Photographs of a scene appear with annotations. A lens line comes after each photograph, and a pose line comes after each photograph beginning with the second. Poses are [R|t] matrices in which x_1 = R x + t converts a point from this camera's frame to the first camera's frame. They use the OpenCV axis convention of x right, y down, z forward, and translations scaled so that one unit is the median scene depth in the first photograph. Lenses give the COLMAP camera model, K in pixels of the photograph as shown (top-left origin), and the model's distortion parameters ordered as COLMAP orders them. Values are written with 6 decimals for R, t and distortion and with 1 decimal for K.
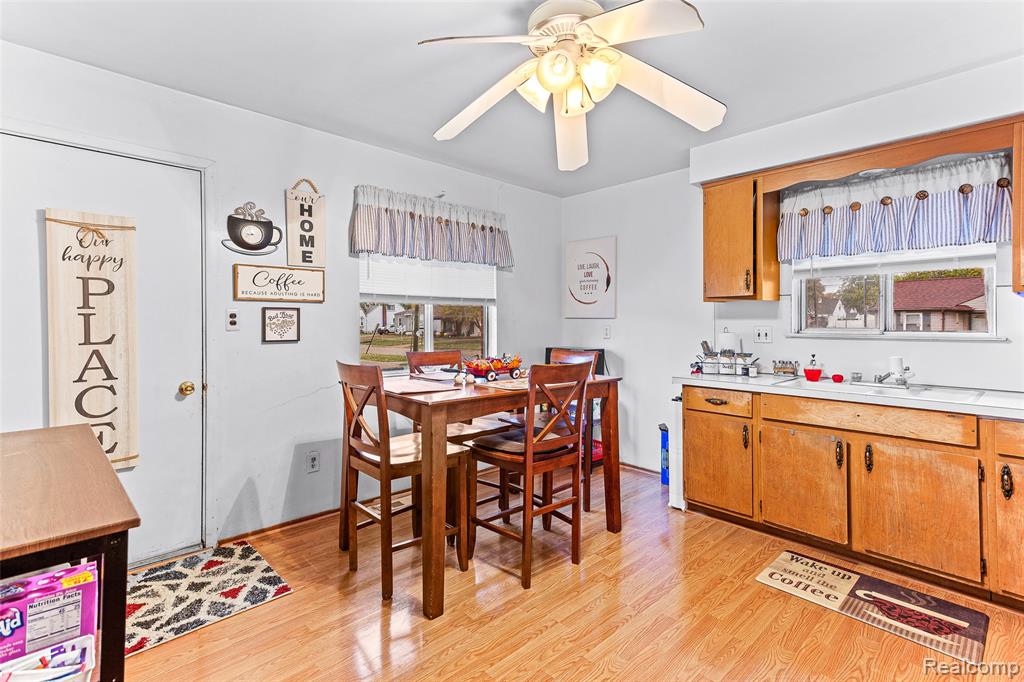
lens RADIAL K [[482.1, 0, 510.1], [0, 482.1, 321.9], [0, 0, 1]] dist [0.026133, 0.001066]
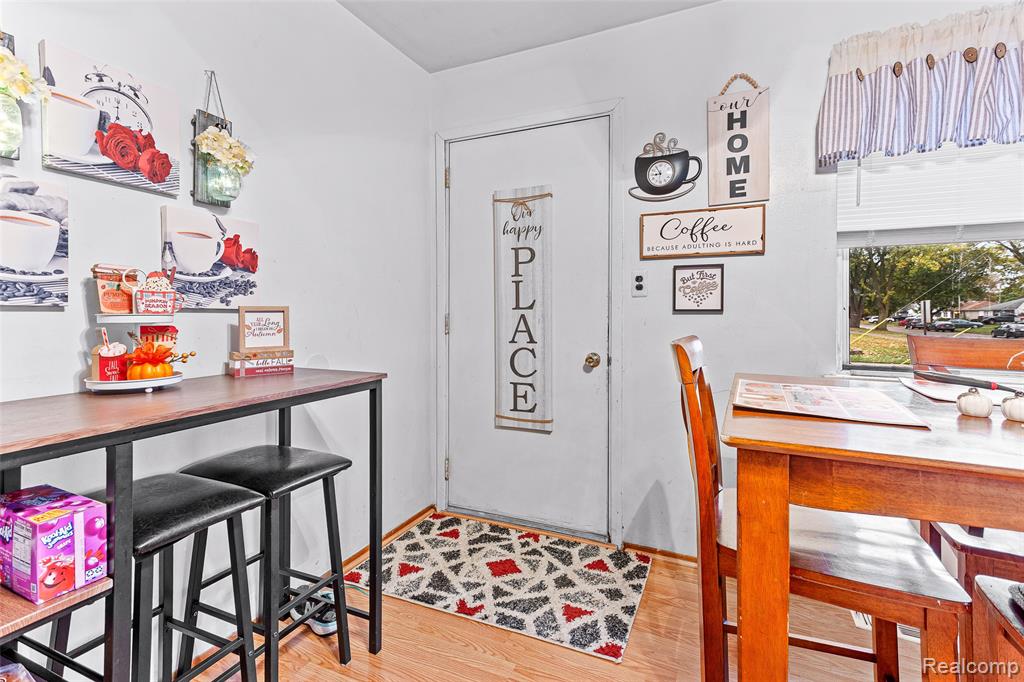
lens RADIAL K [[482.1, 0, 510.1], [0, 482.1, 321.9], [0, 0, 1]] dist [0.026133, 0.001066]
pose [[0.378776, 0.016433, -0.925342, 0.108638], [-0.002919, 0.999859, 0.016562, 0.048491], [0.925484, -0.003572, 0.378770, 0.496550]]
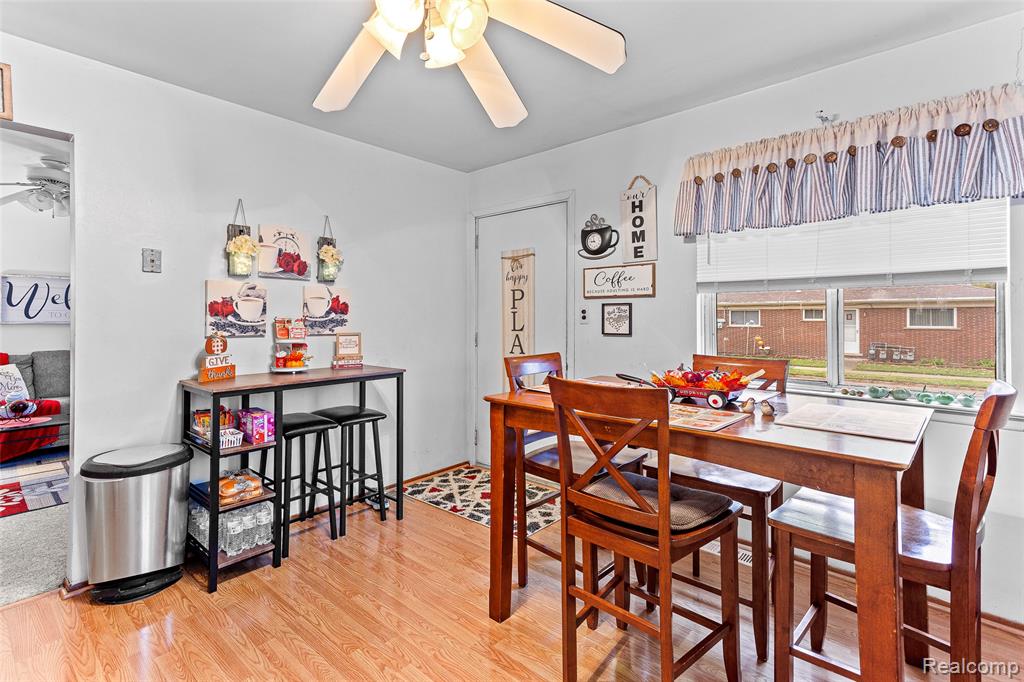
lens RADIAL K [[482.1, 0, 510.1], [0, 482.1, 321.9], [0, 0, 1]] dist [0.026133, 0.001066]
pose [[0.096177, 0.005114, -0.995351, 0.625013], [-0.002594, 0.999985, 0.004888, 0.007534], [0.995361, 0.002112, 0.096189, 0.715042]]
